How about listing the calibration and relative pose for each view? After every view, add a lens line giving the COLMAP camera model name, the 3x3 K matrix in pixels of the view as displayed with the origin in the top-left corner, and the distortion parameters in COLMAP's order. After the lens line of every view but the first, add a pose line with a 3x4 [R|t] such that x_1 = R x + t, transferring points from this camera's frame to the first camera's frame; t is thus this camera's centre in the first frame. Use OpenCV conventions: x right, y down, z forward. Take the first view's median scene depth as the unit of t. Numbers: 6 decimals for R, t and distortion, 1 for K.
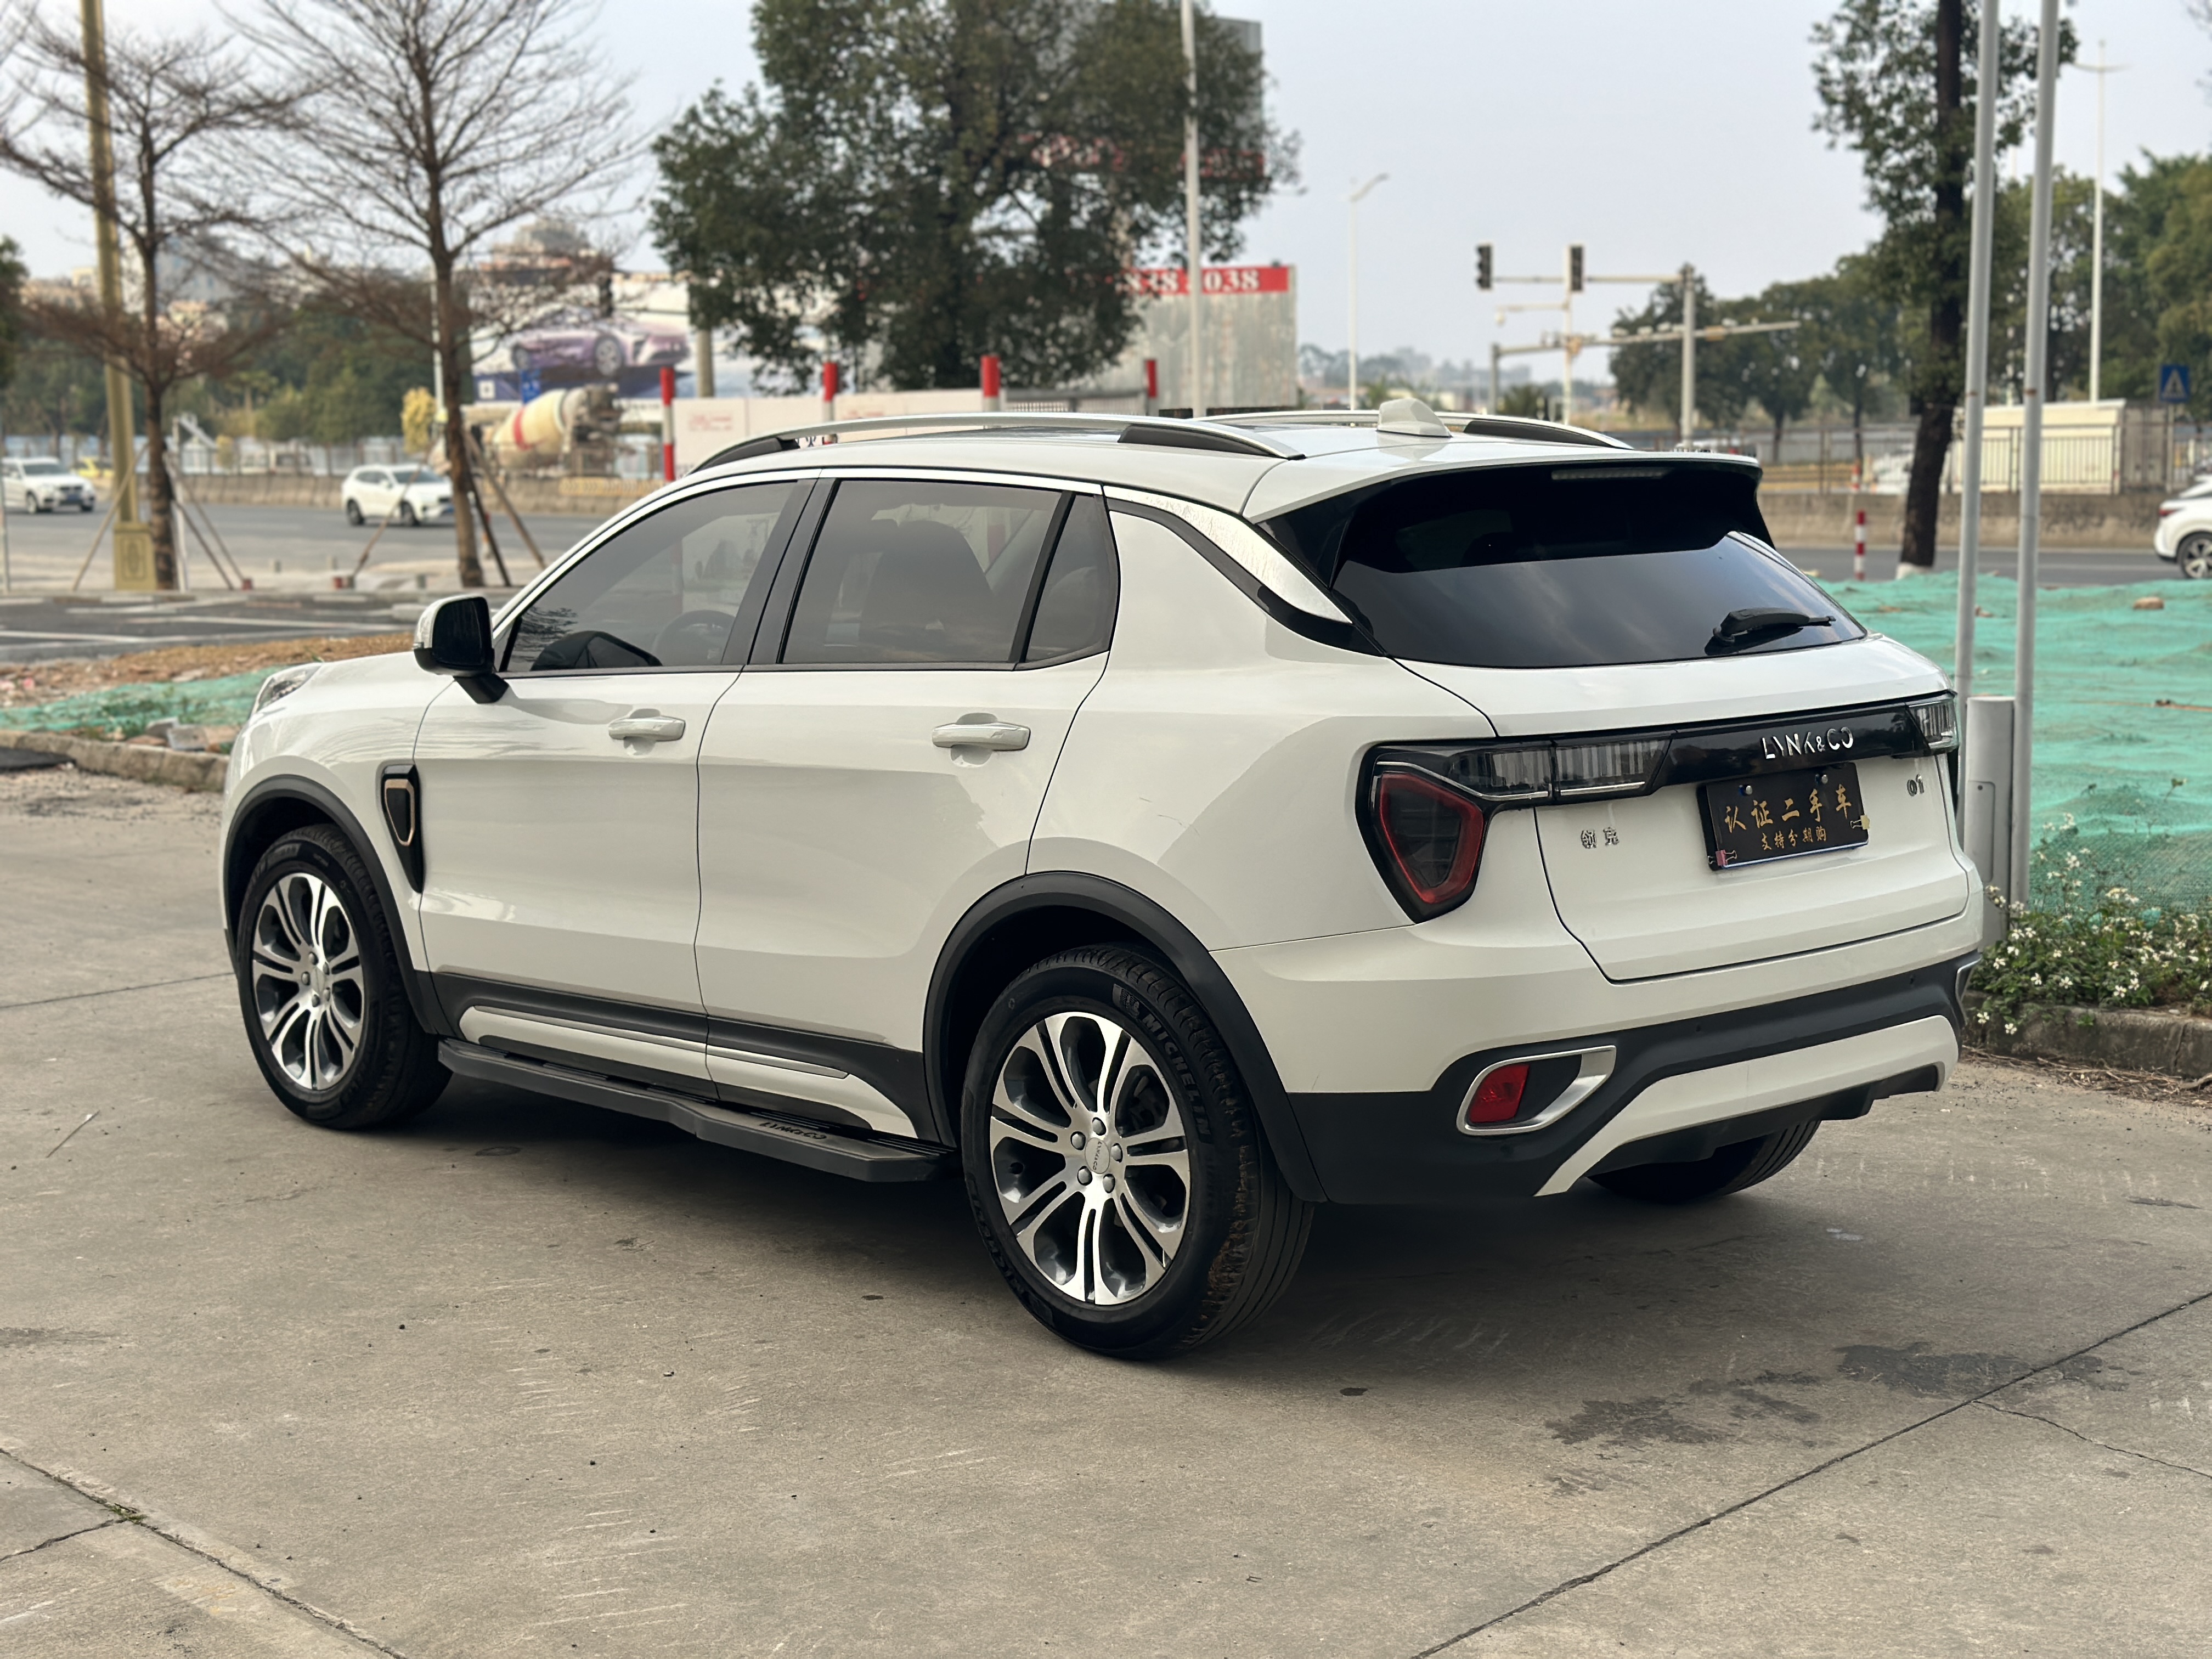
lens RADIAL K [[3091.7, 0, 1113.4], [0, 3091.7, 821.3], [0, 0, 1]] dist [0.124408, 0.000000]
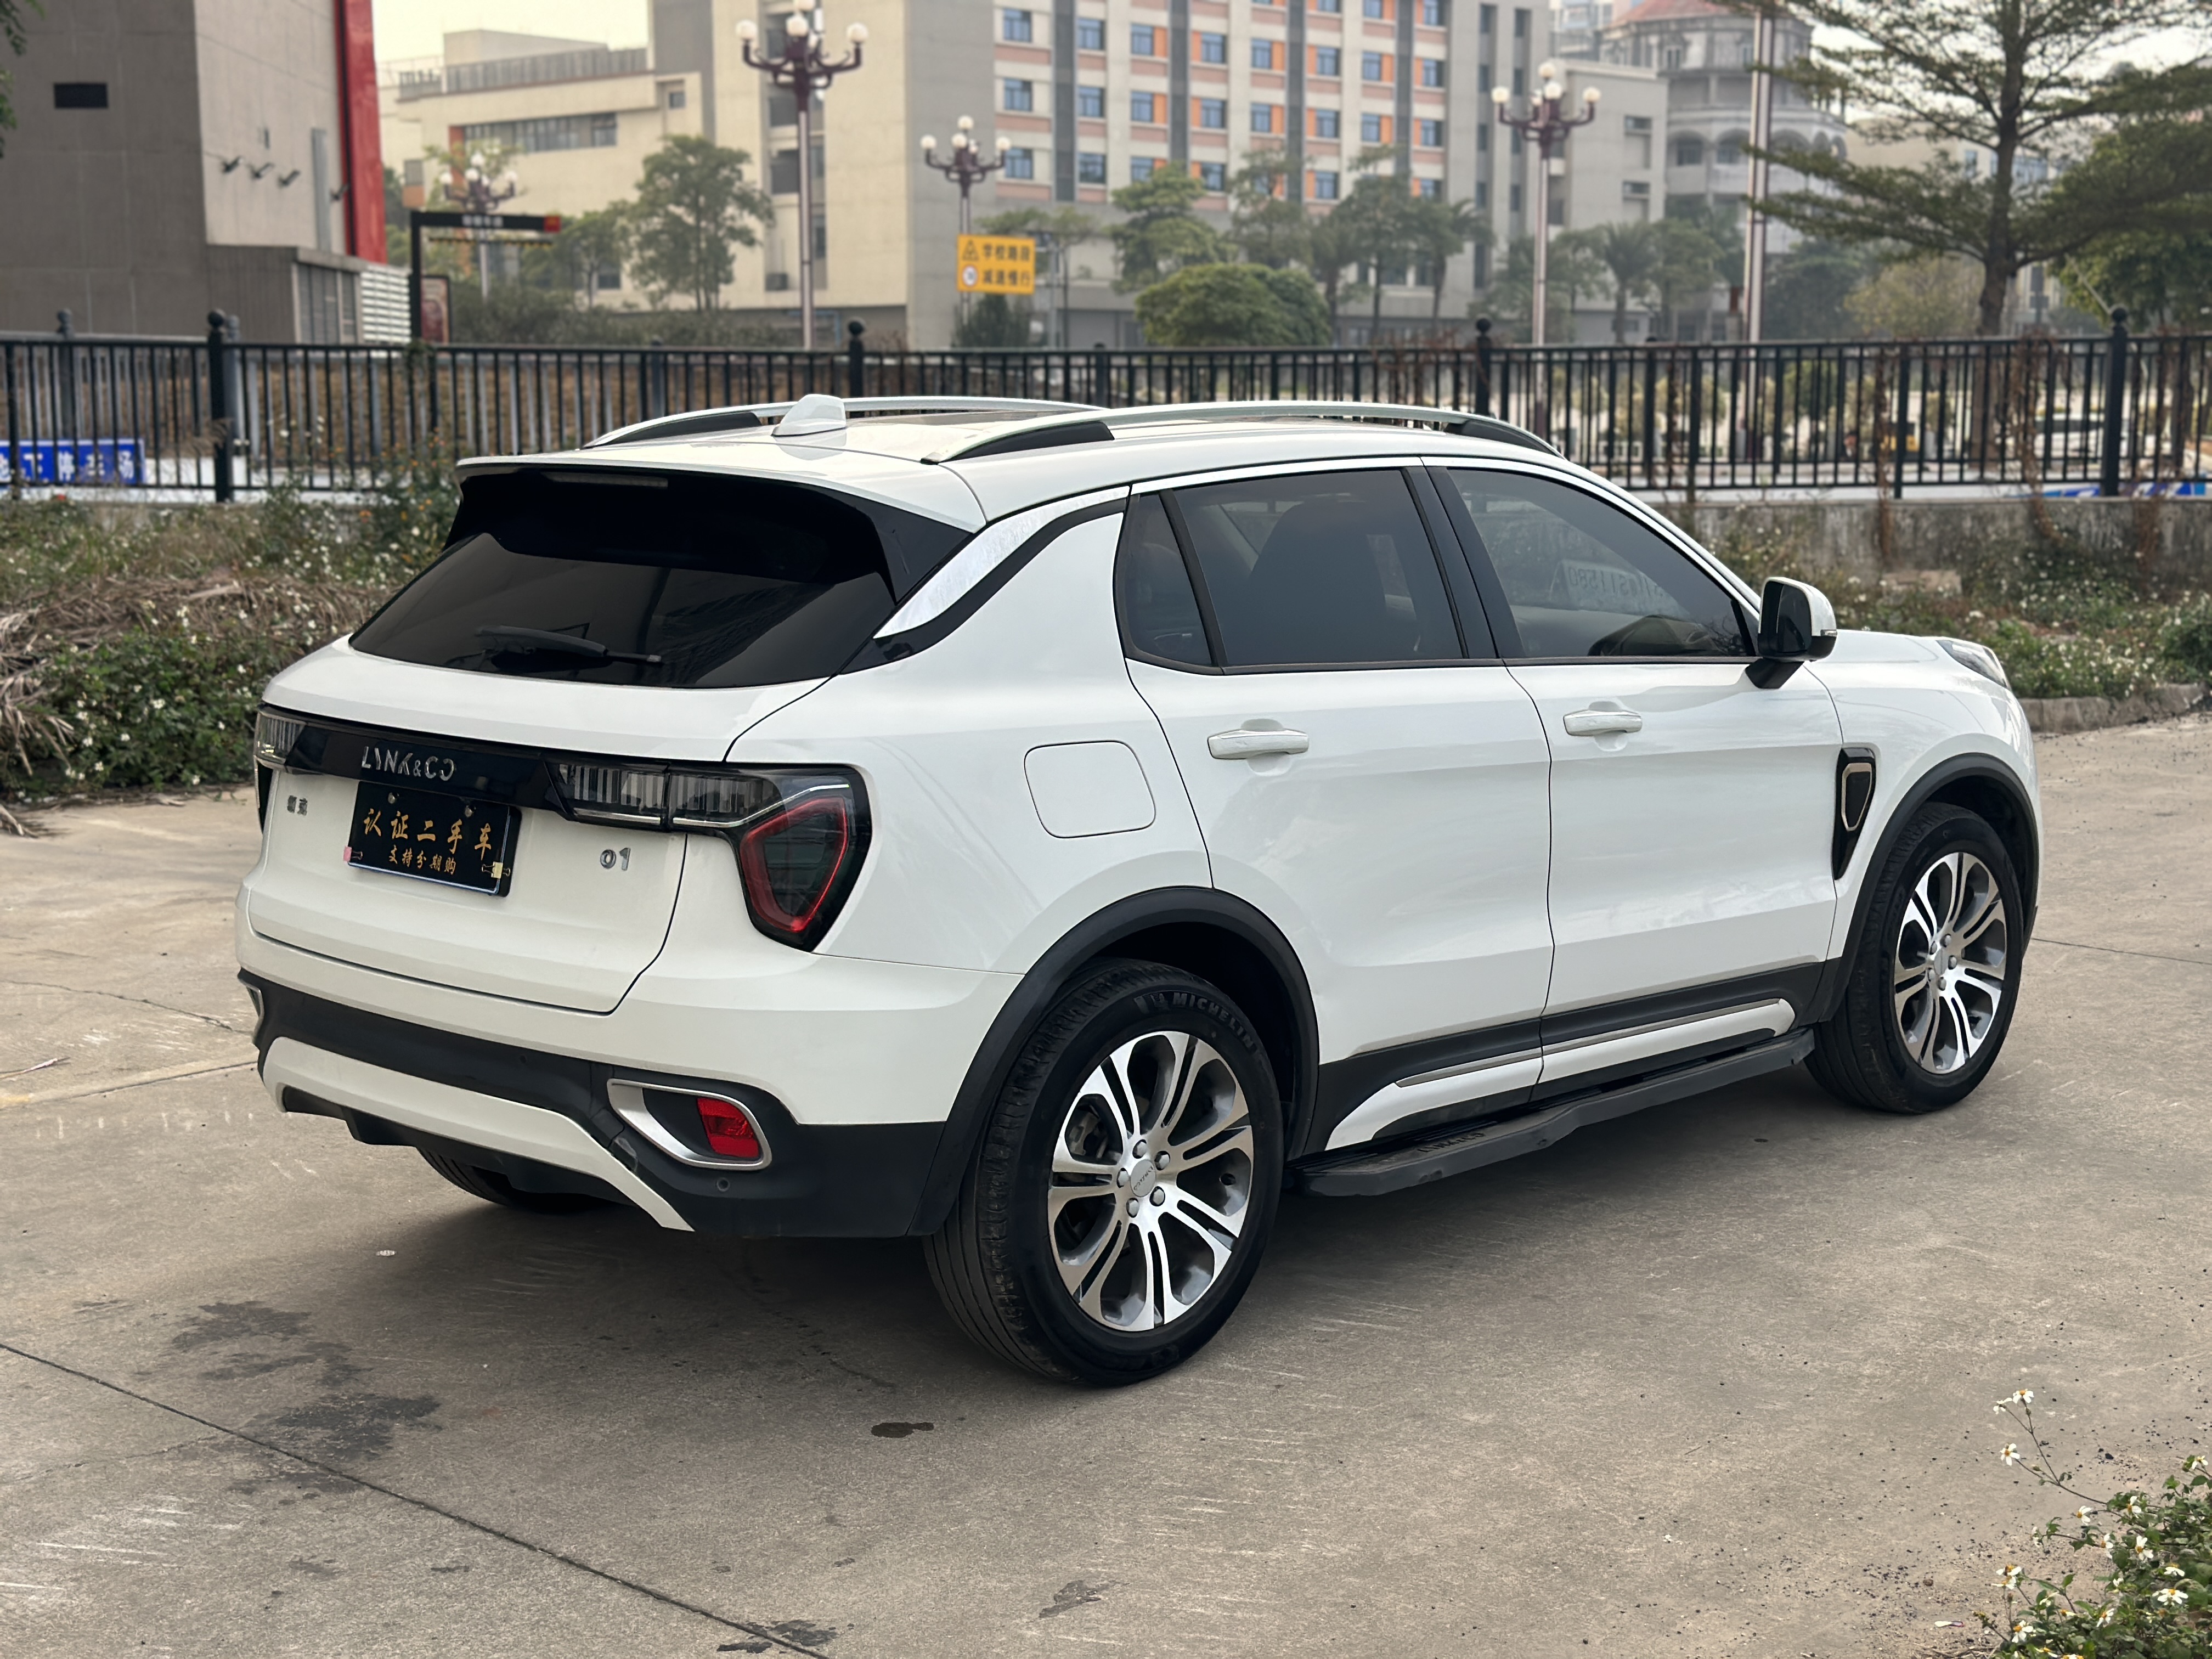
lens RADIAL K [[3091.7, 0, 1122.4], [0, 3091.7, 831.3], [0, 0, 1]] dist [0.124408, 0.000000]
pose [[0.049847, 0.161364, -0.985635, 1.183979], [-0.123205, 0.980318, 0.154262, -0.180117], [0.991128, 0.113746, 0.068747, 1.144856]]
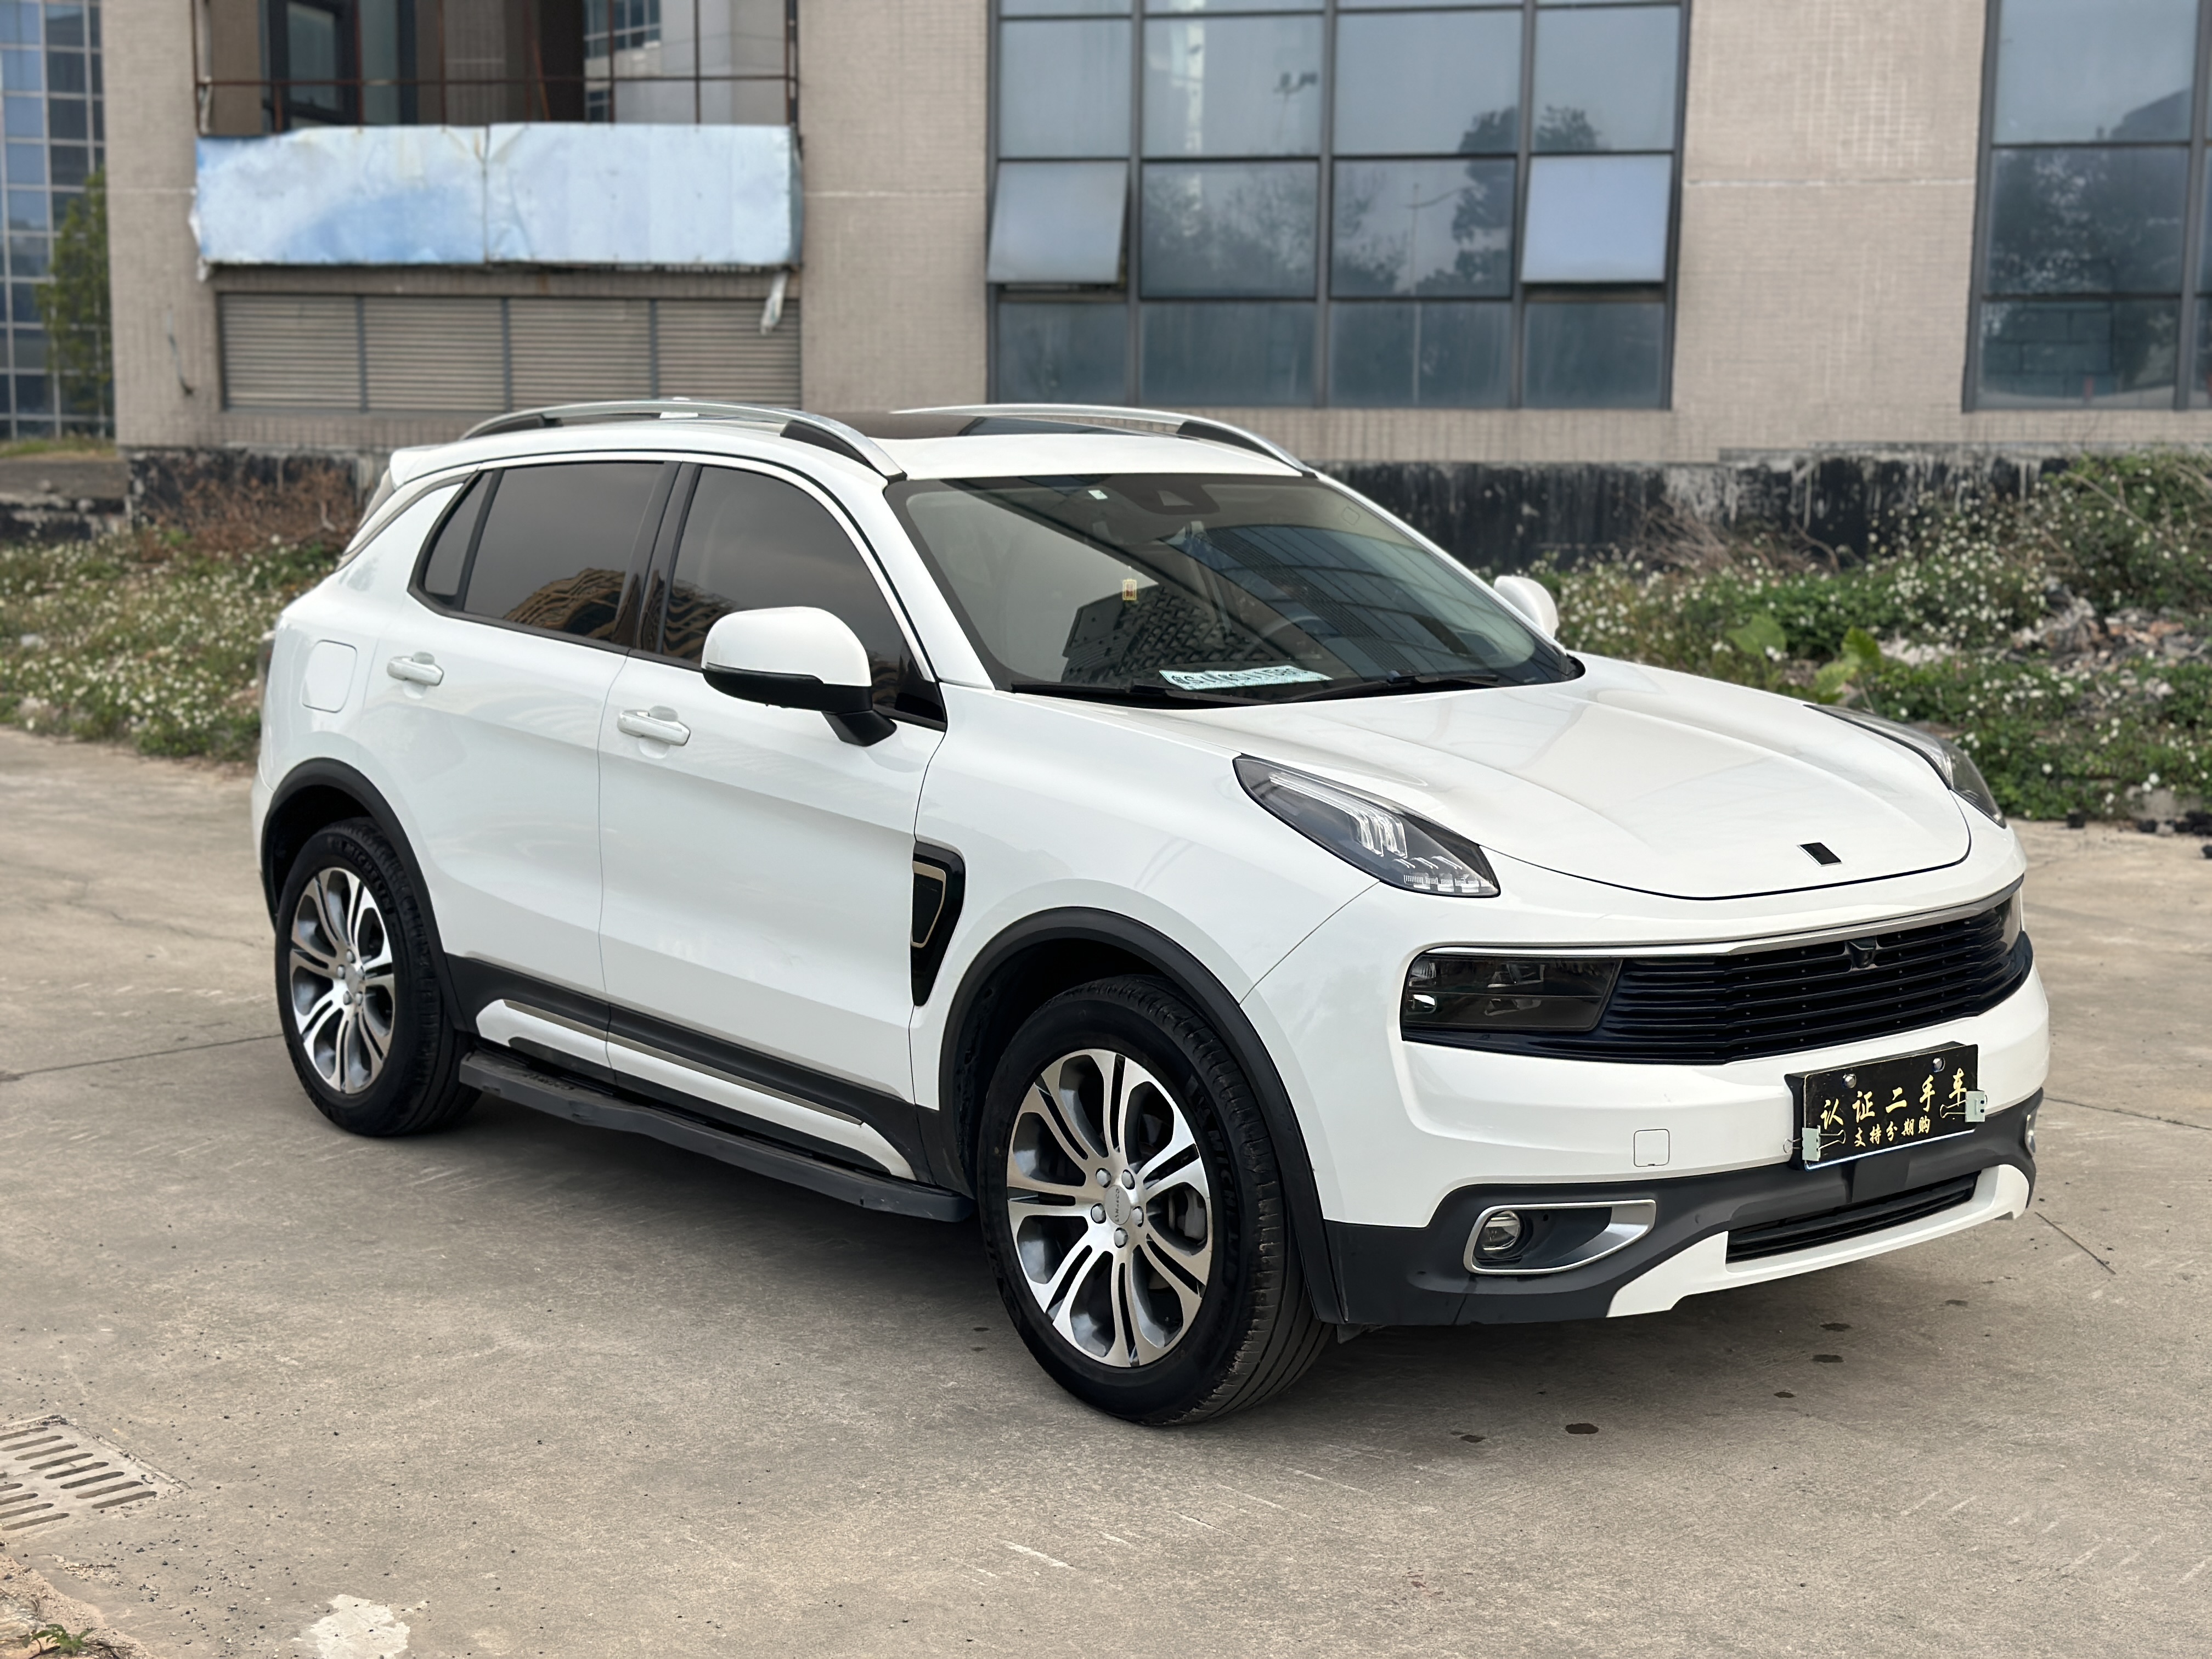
lens RADIAL K [[3091.7, 0, 1098.3], [0, 3091.7, 823.1], [0, 0, 1]] dist [0.124408, 0.000000]
pose [[-0.997894, 0.001366, 0.064852, -0.171918], [0.017191, 0.969599, 0.244093, -0.301405], [-0.062547, 0.244694, -0.967581, 2.473102]]
